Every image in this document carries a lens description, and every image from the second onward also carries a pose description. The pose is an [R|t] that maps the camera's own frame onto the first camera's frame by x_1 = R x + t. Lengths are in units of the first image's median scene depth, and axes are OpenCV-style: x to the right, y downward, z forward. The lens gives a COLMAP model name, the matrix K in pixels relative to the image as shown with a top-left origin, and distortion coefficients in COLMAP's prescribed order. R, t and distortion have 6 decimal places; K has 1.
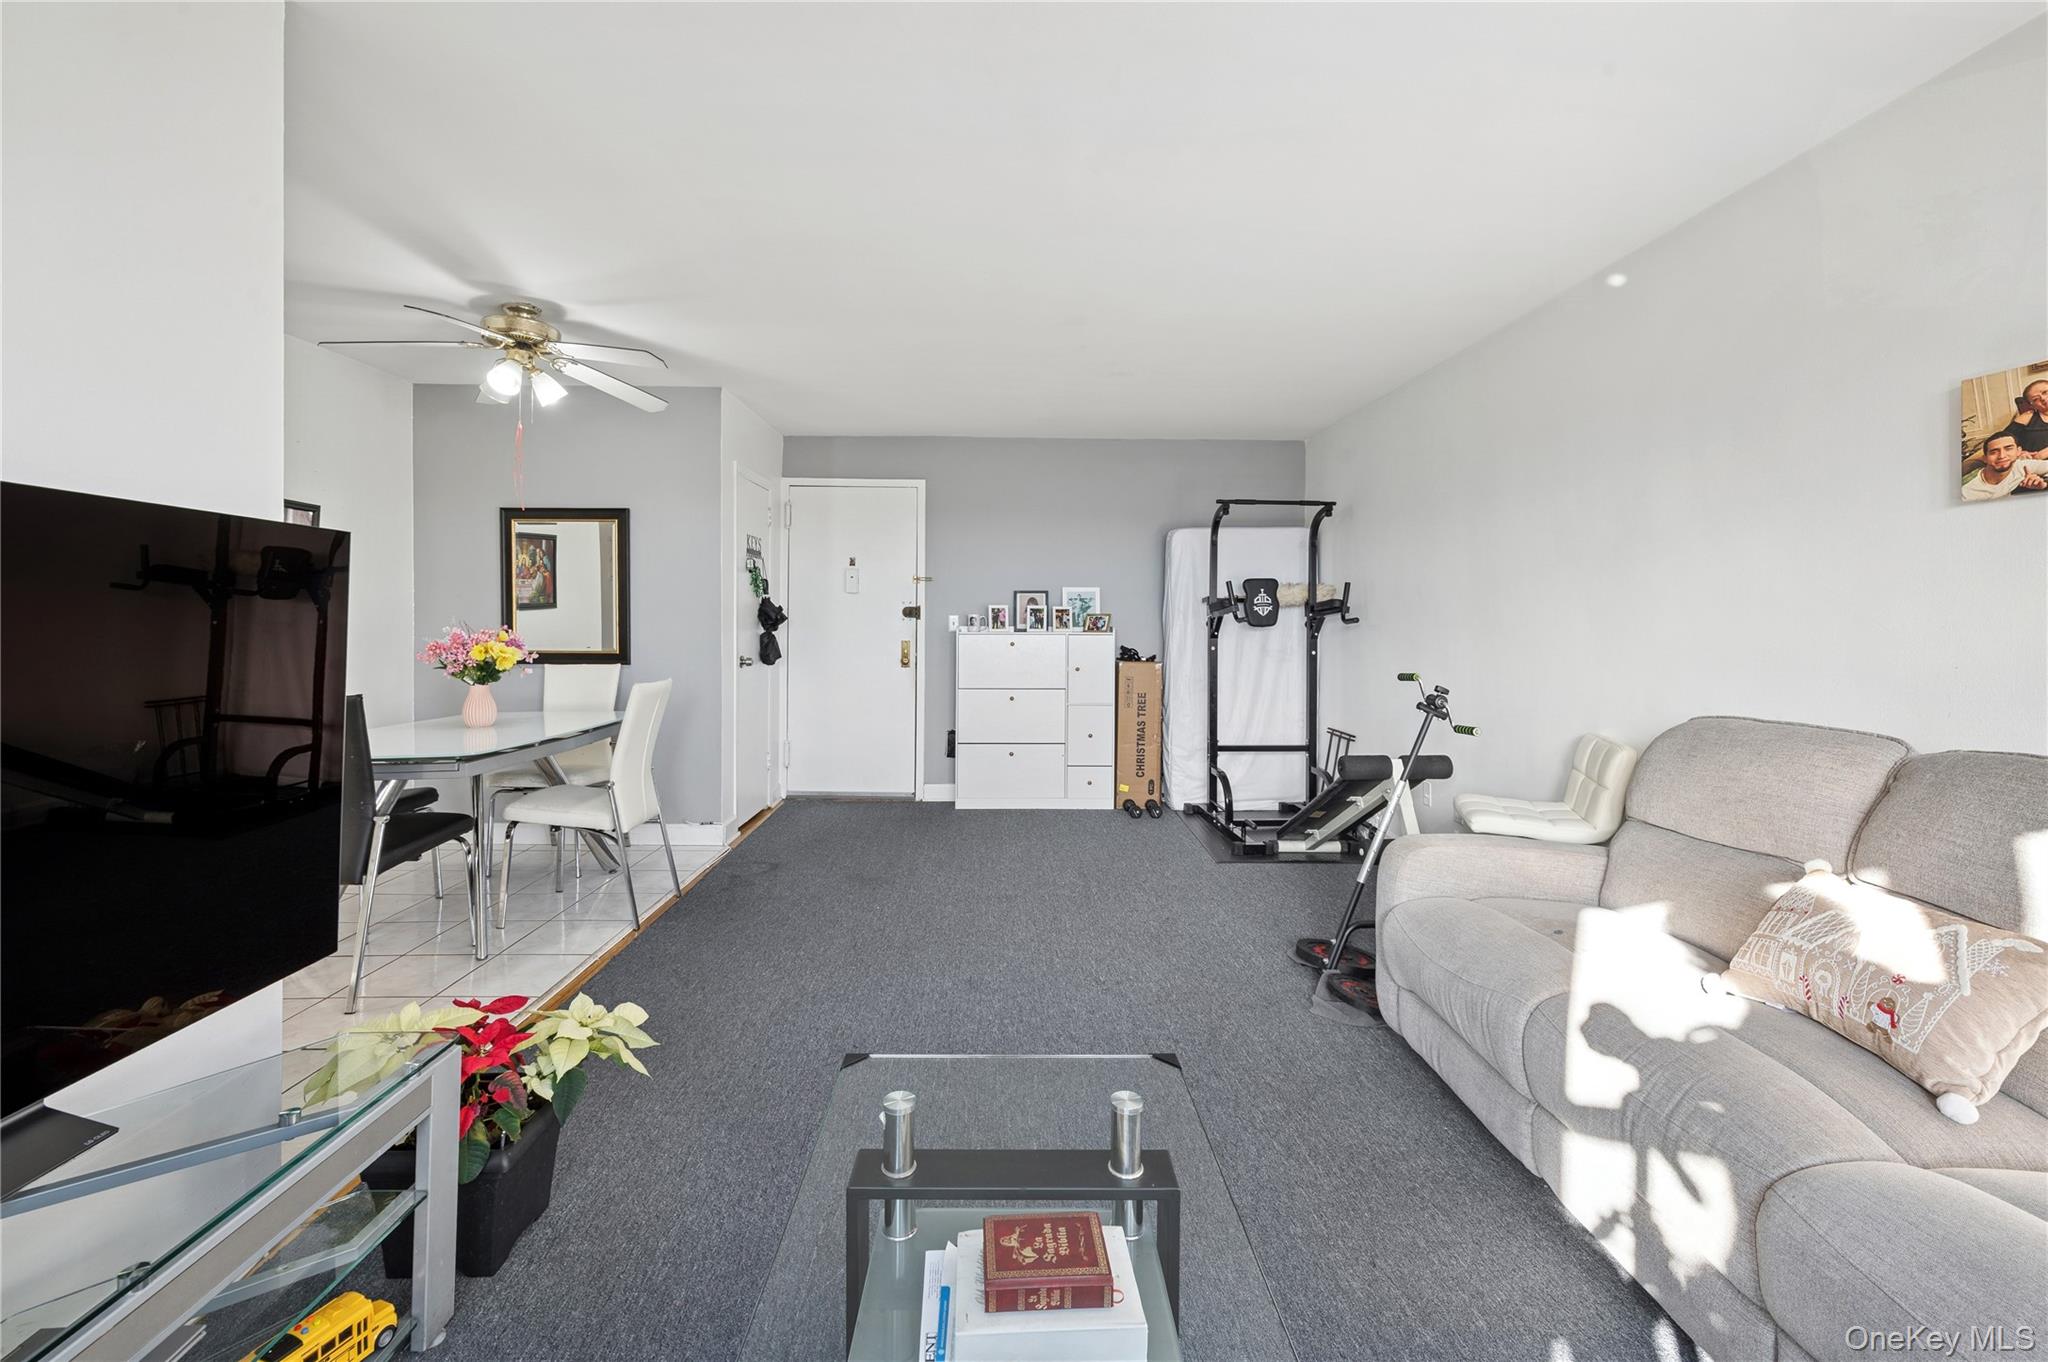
lens RADIAL K [[873.3, 0, 994.3], [0, 873.3, 637.1], [0, 0, 1]] dist [0.000481, 0.001497]
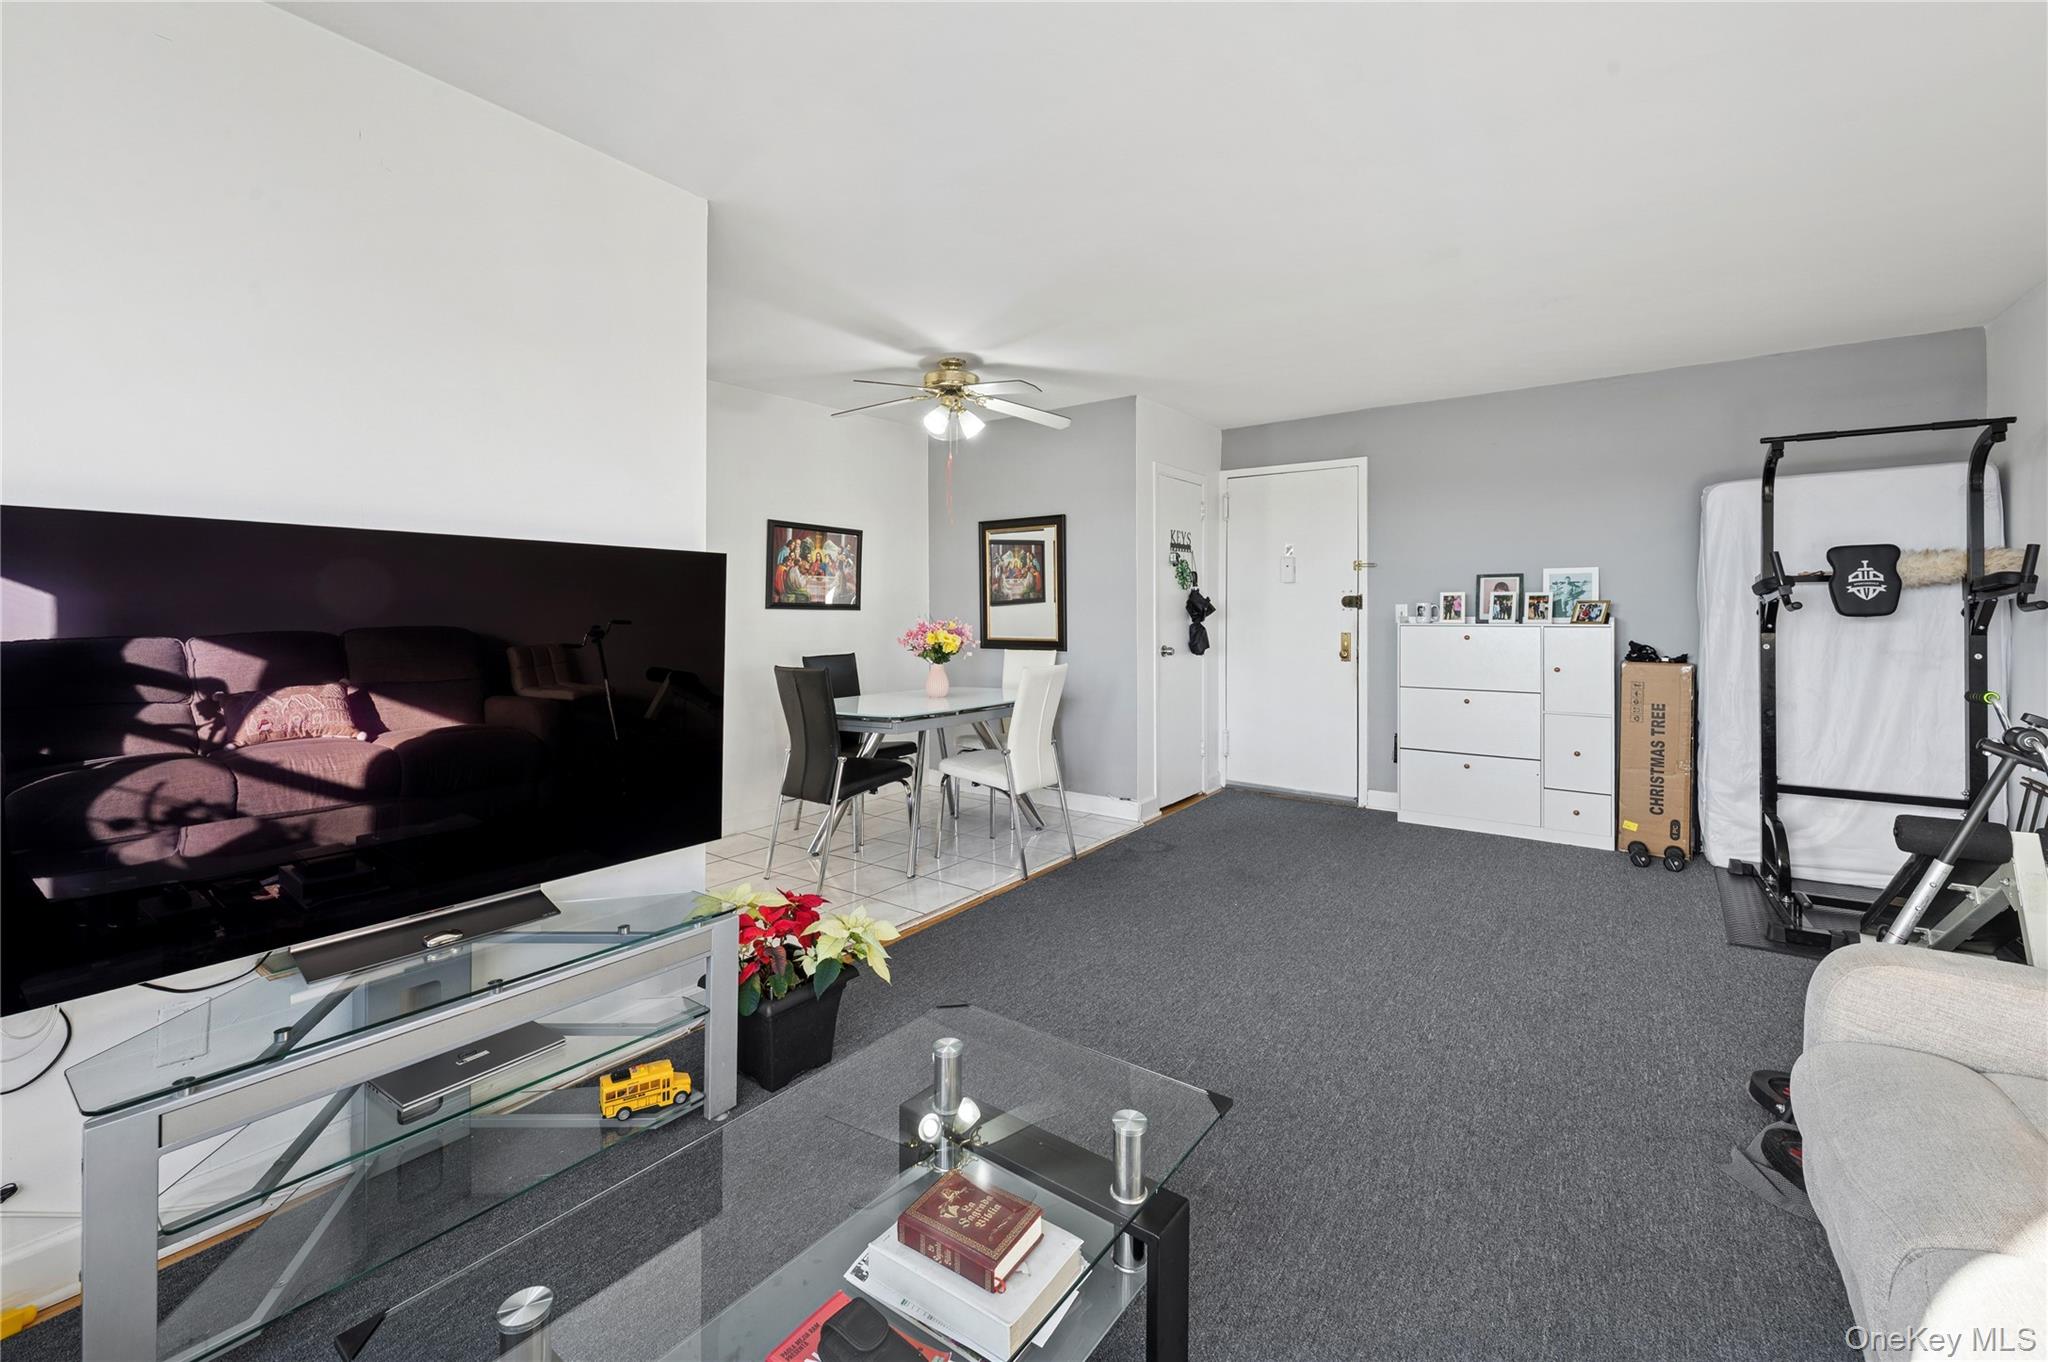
lens RADIAL K [[873.3, 0, 1026.8], [0, 873.3, 623.4], [0, 0, 1]] dist [0.000481, 0.001497]
pose [[0.783467, 0.002200, -0.621430, 0.226450], [-0.005883, 0.999975, -0.003877, 0.000134], [0.621406, 0.006693, 0.783460, 0.066734]]
